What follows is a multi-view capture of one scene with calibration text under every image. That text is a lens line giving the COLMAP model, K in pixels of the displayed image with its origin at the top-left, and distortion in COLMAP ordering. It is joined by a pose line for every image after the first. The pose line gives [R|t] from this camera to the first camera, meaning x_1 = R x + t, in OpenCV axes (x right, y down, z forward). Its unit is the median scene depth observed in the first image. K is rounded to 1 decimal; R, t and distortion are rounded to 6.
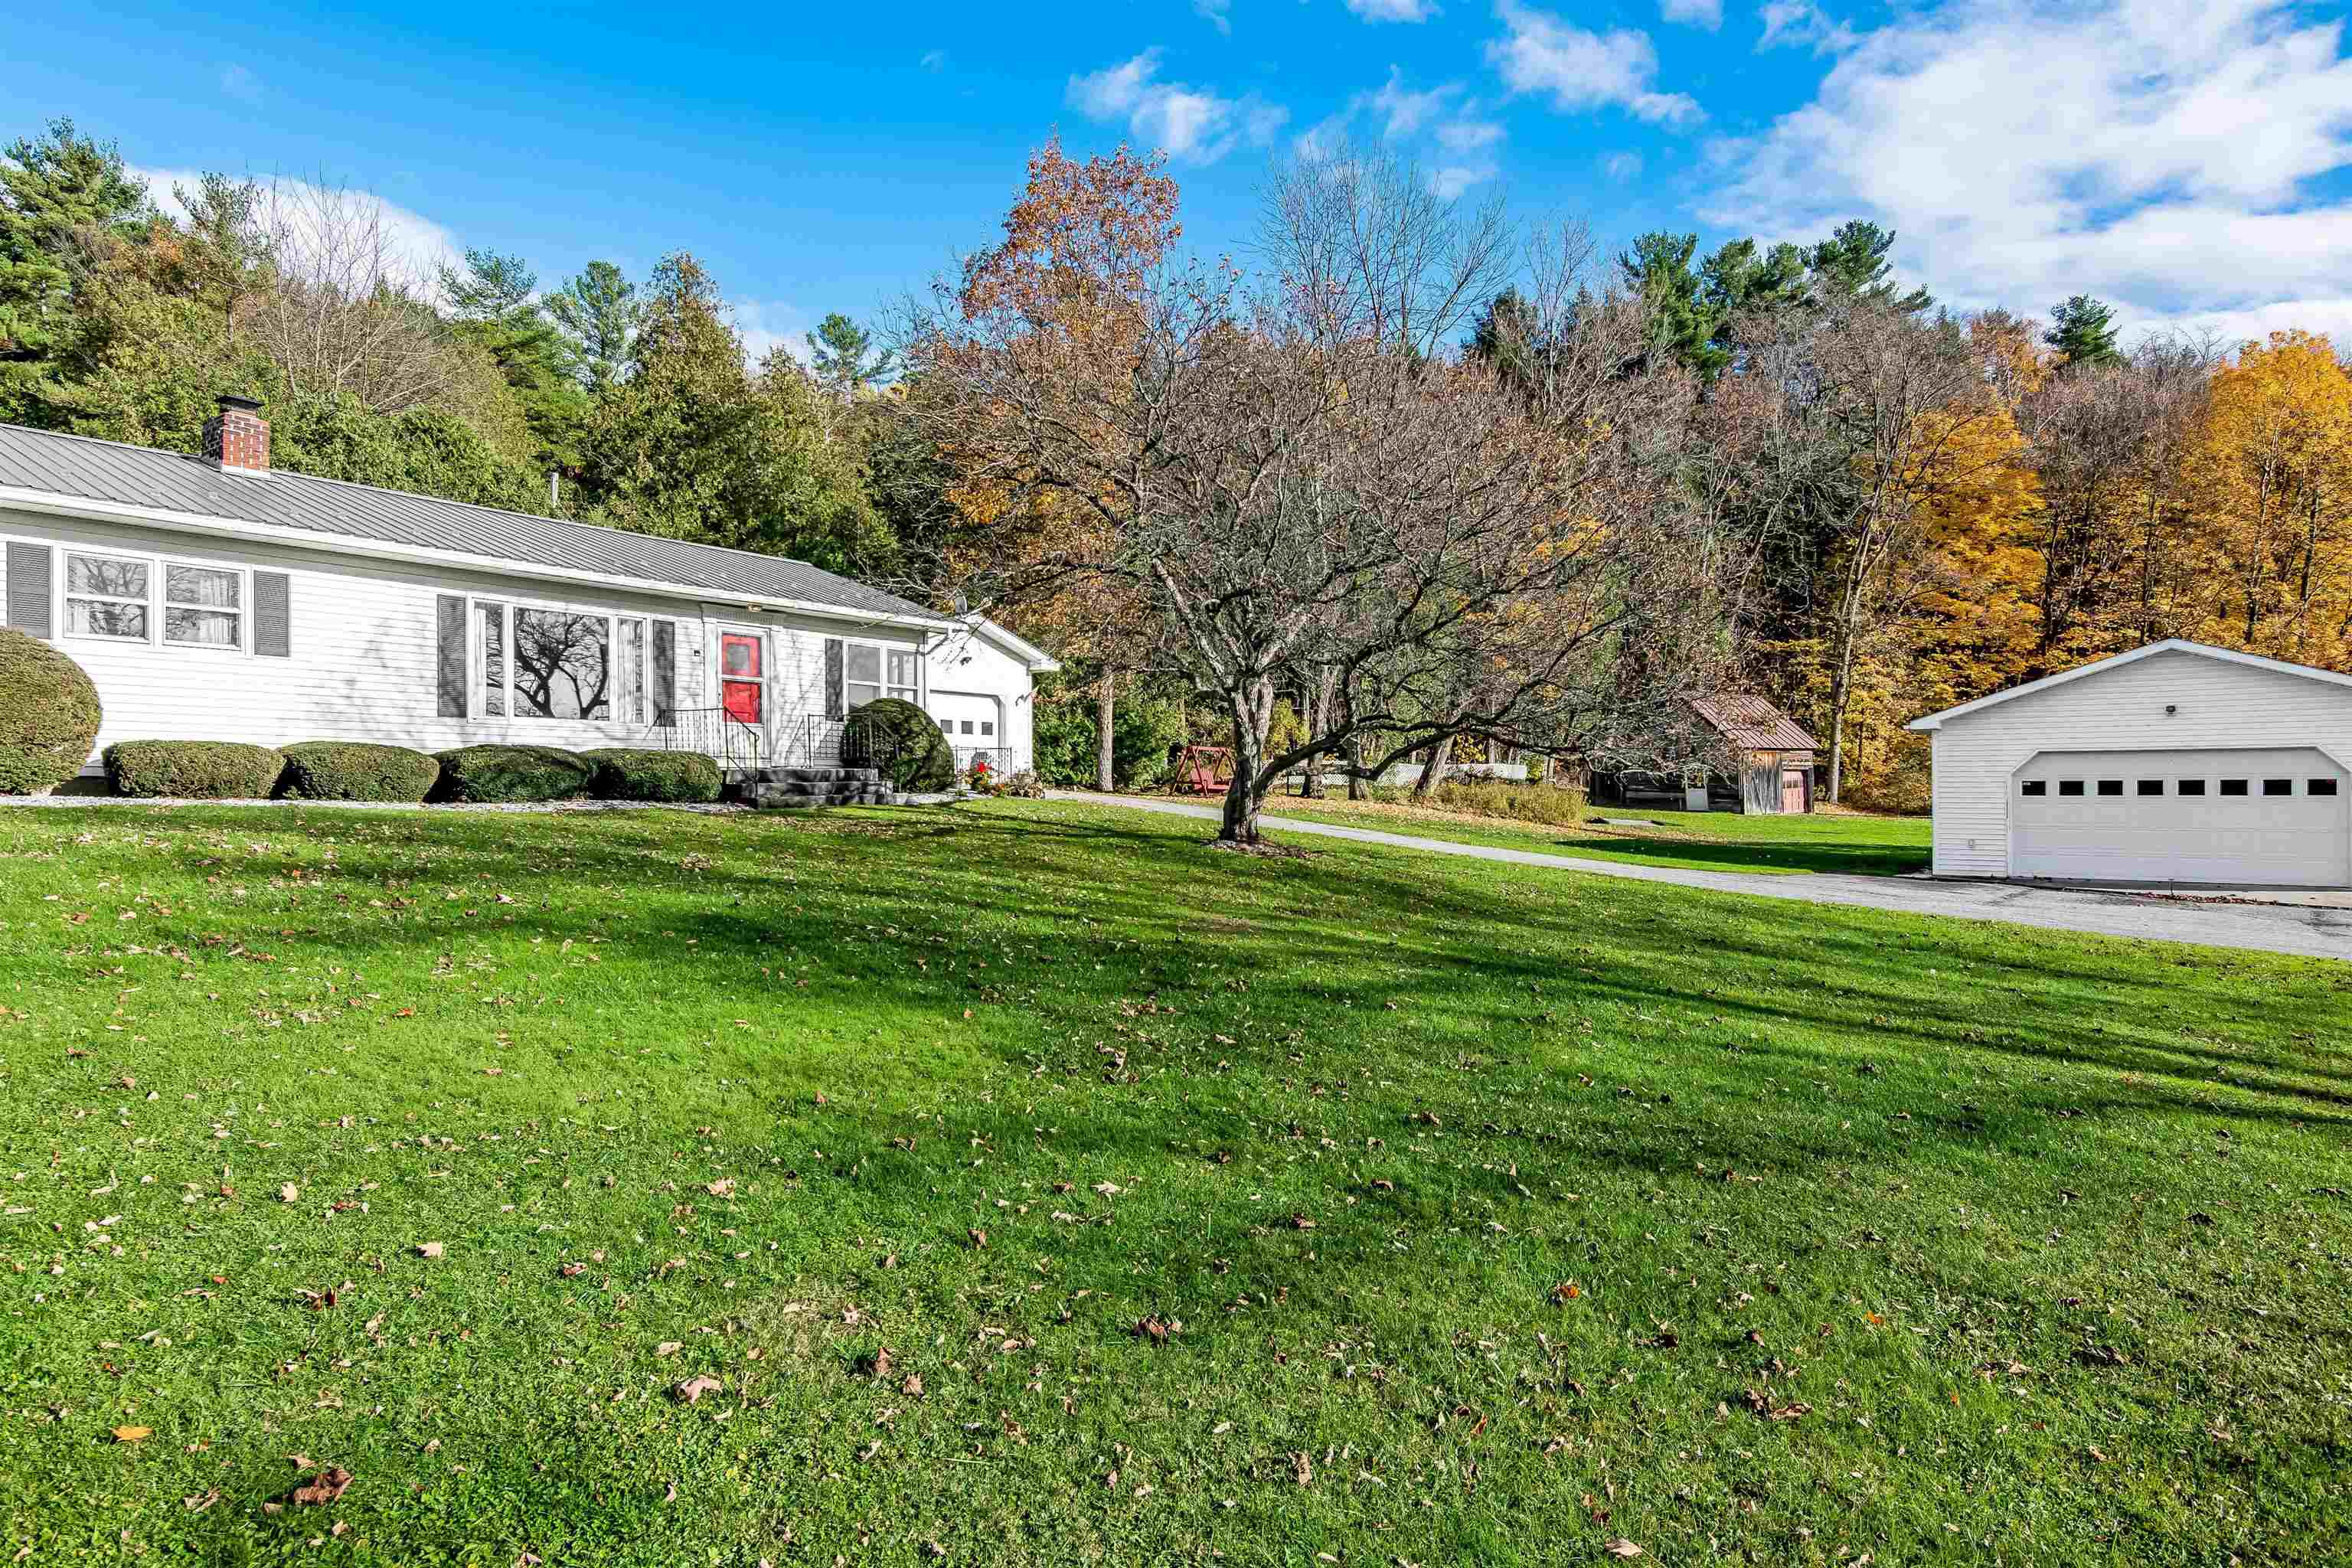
lens RADIAL K [[1290.1, 0, 1176.5], [0, 1290.1, 787.4], [0, 0, 1]] dist [0.045347, -0.025026]
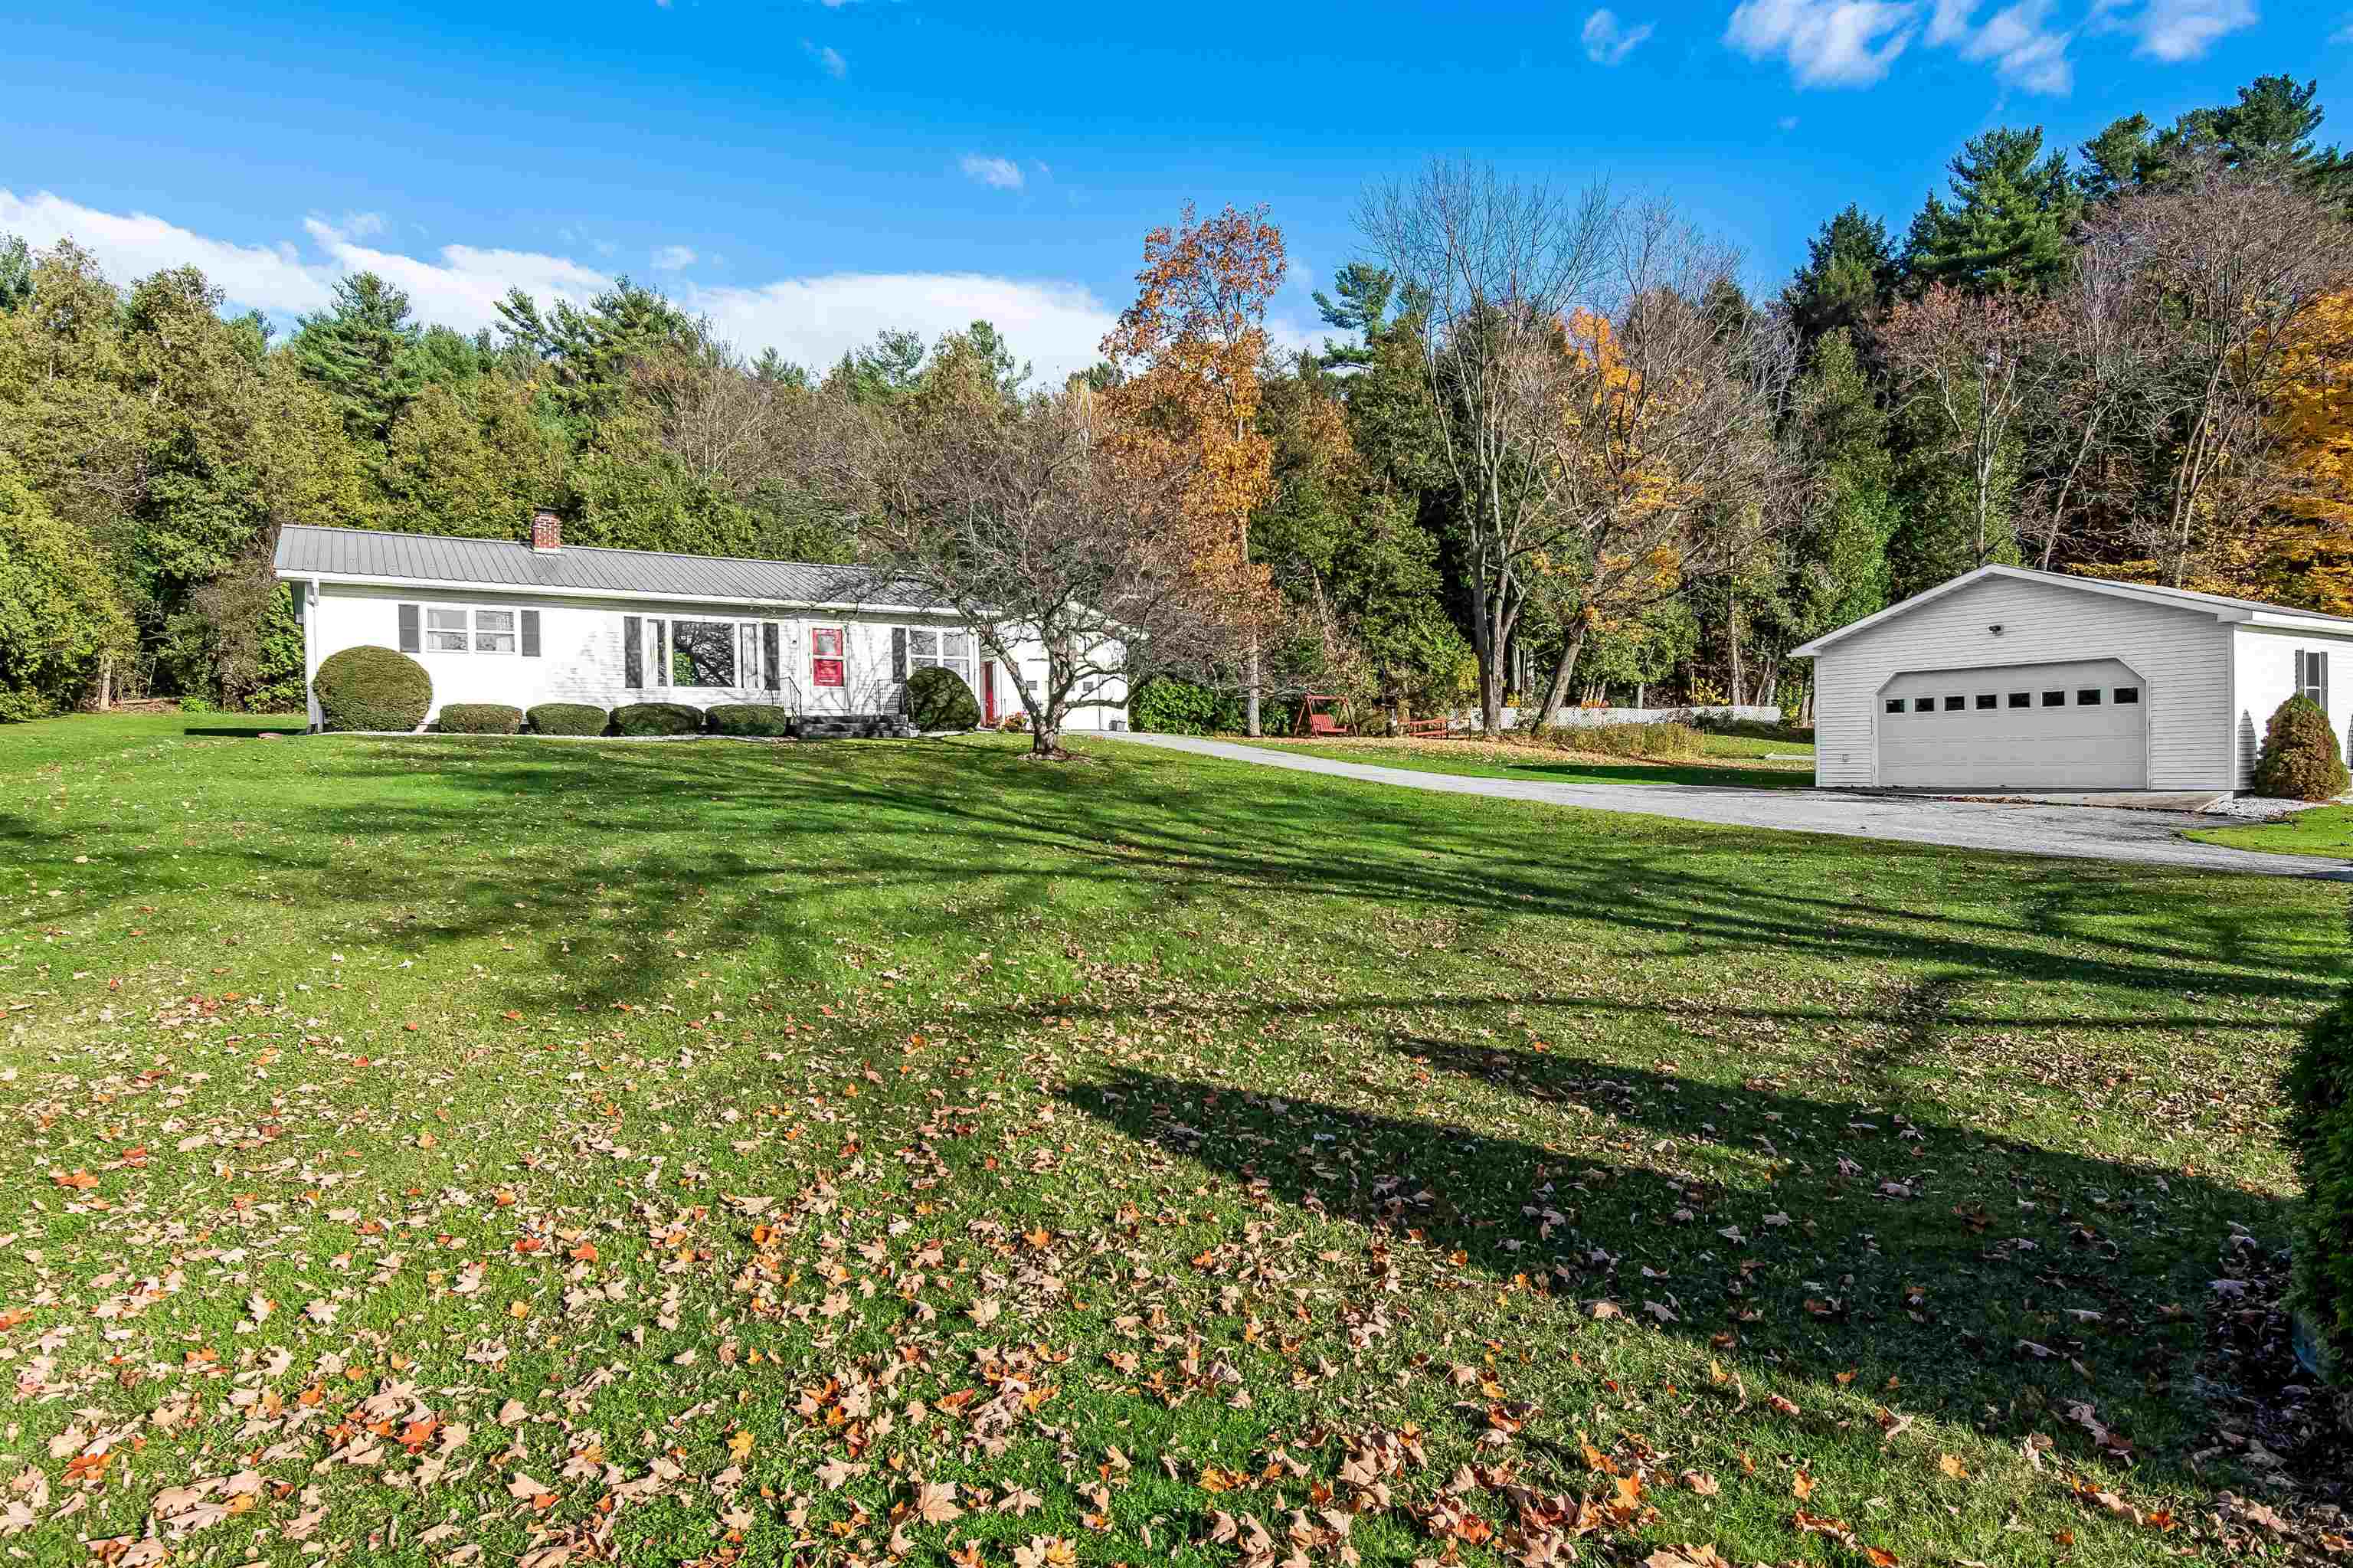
lens RADIAL K [[1253.3, 0, 1179.5], [0, 1253.3, 771.7], [0, 0, 1]] dist [0.018437, -0.004871]
pose [[0.940621, -0.011914, -0.339250, 0.556559], [0.017591, 0.999752, 0.013666, 0.037586], [0.339003, -0.018822, 0.940597, -0.247346]]
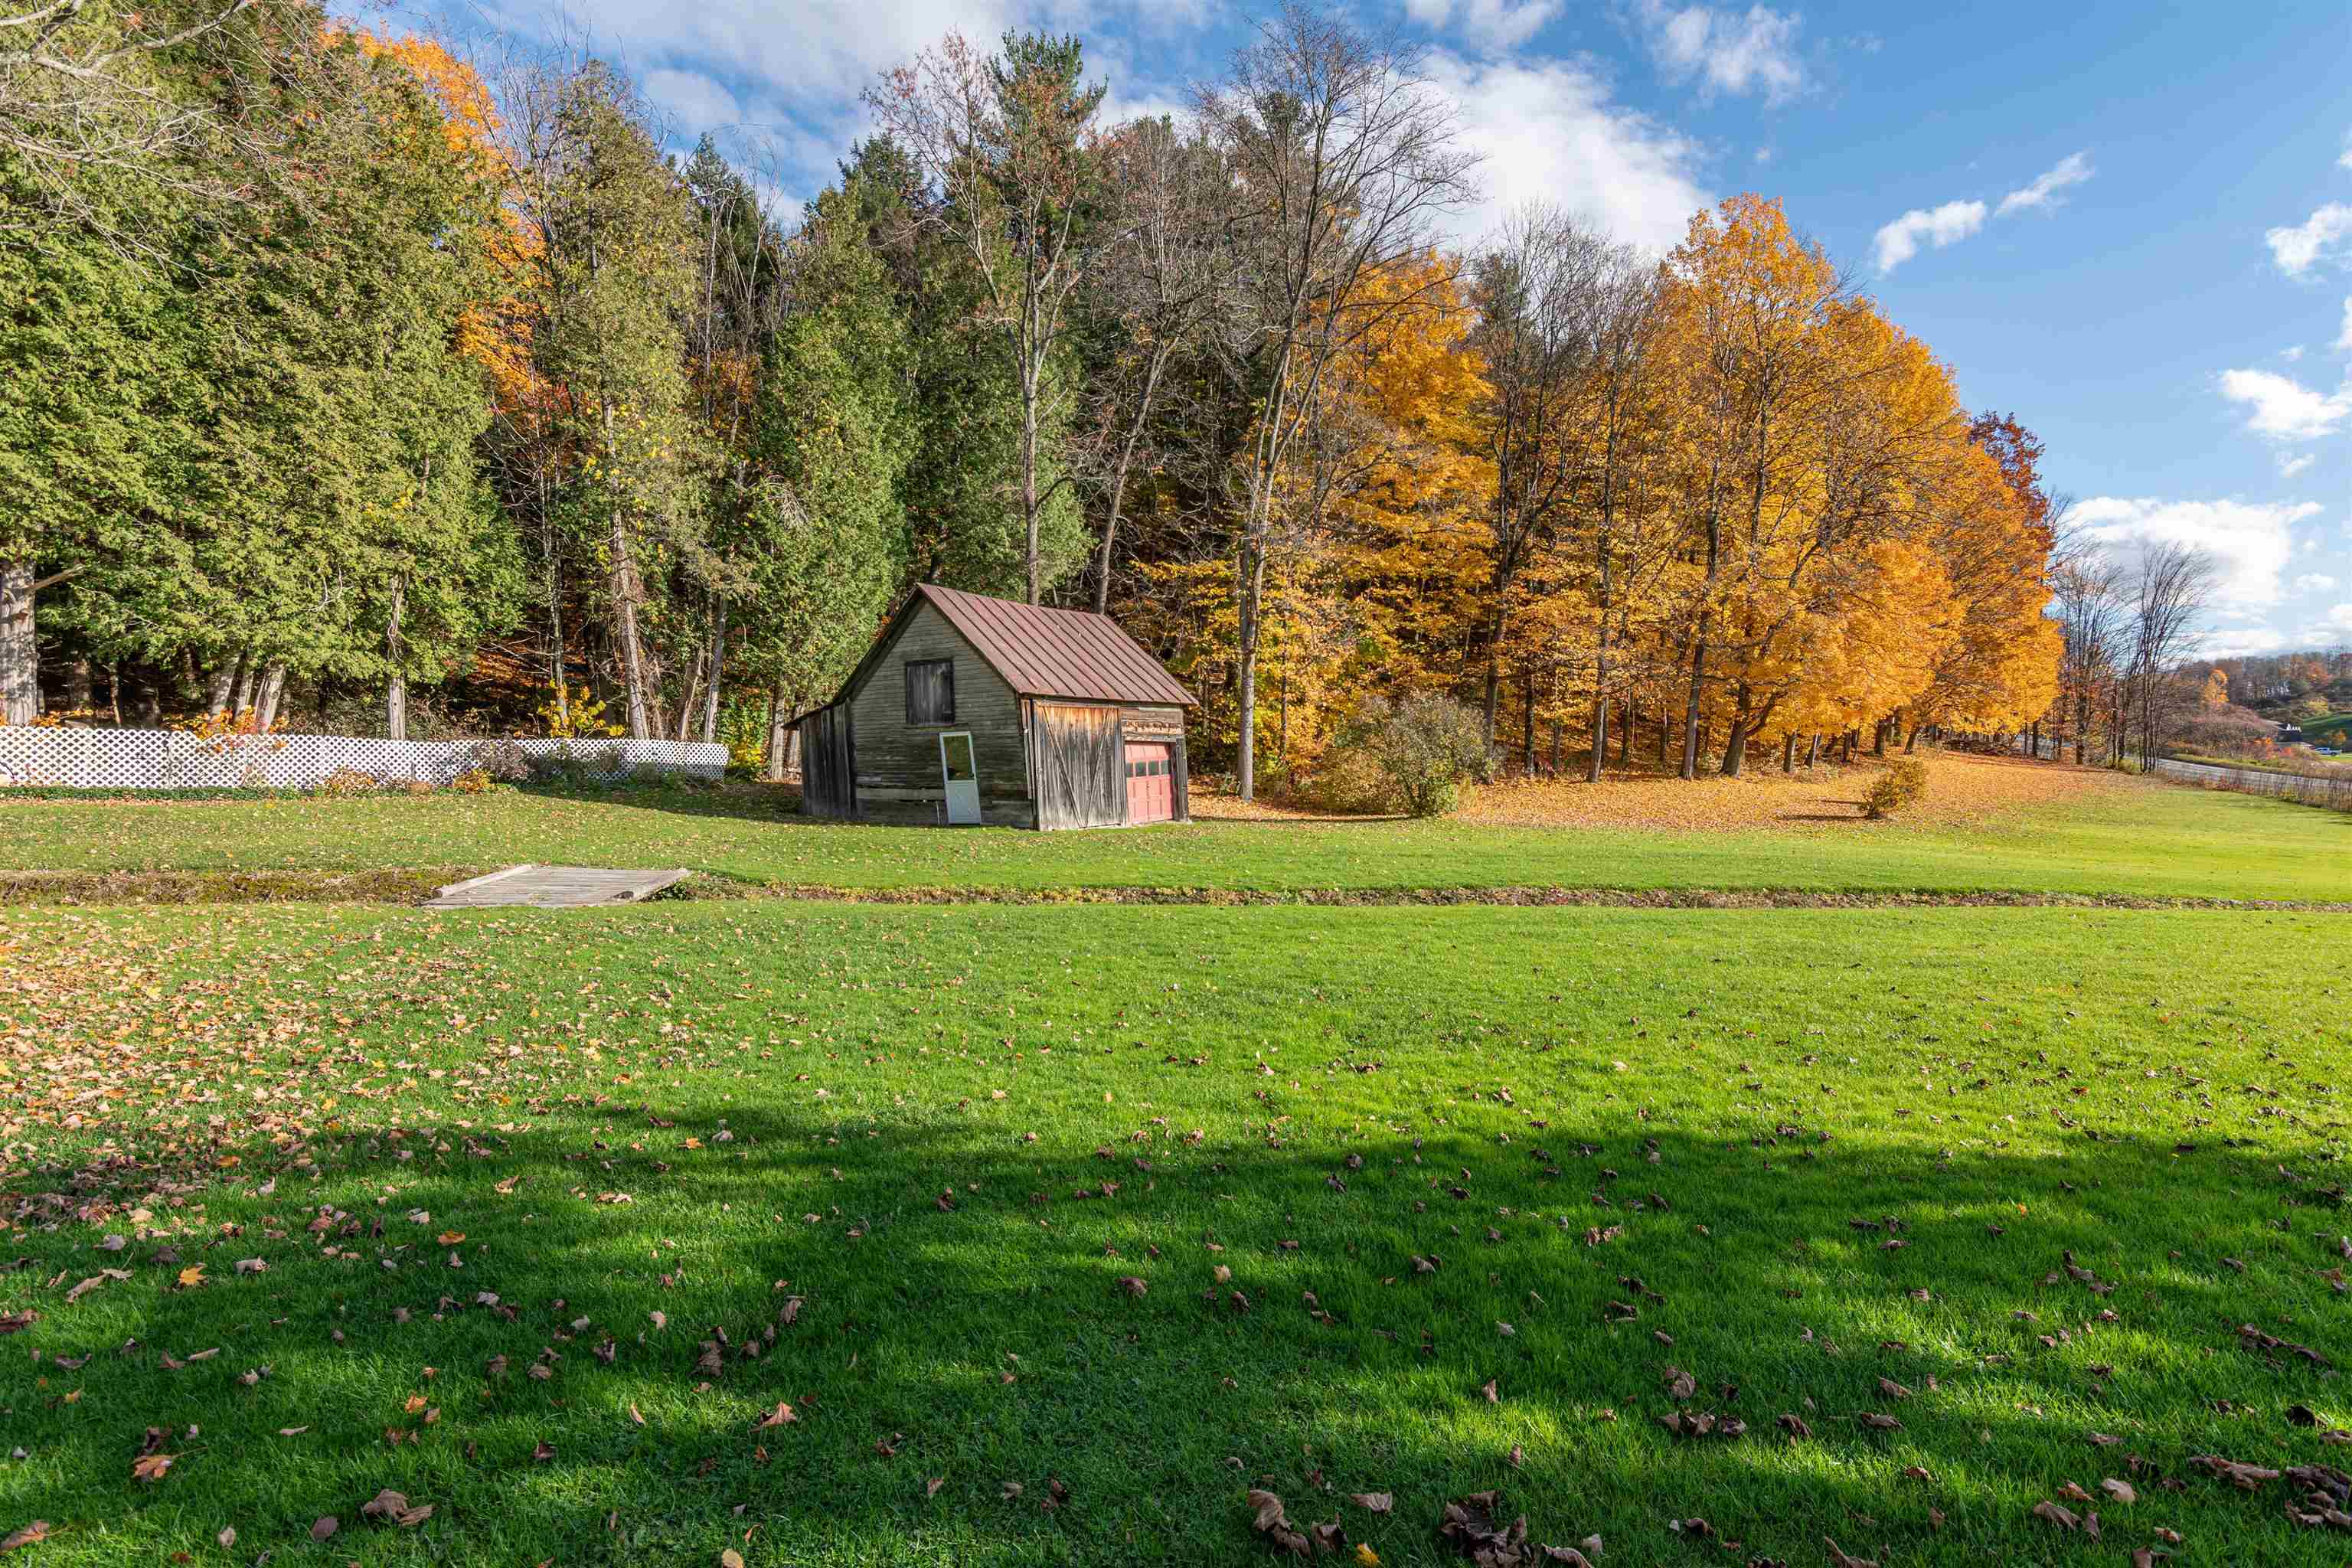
lens RADIAL K [[1144.8, 0, 1185.9], [0, 1144.8, 766.5], [0, 0, 1]] dist [0.002647, -0.001468]
pose [[0.937236, -0.017047, 0.348278, 0.972354], [0.022900, 0.999657, -0.012695, 0.009081], [-0.347942, 0.019874, 0.937305, 1.657875]]
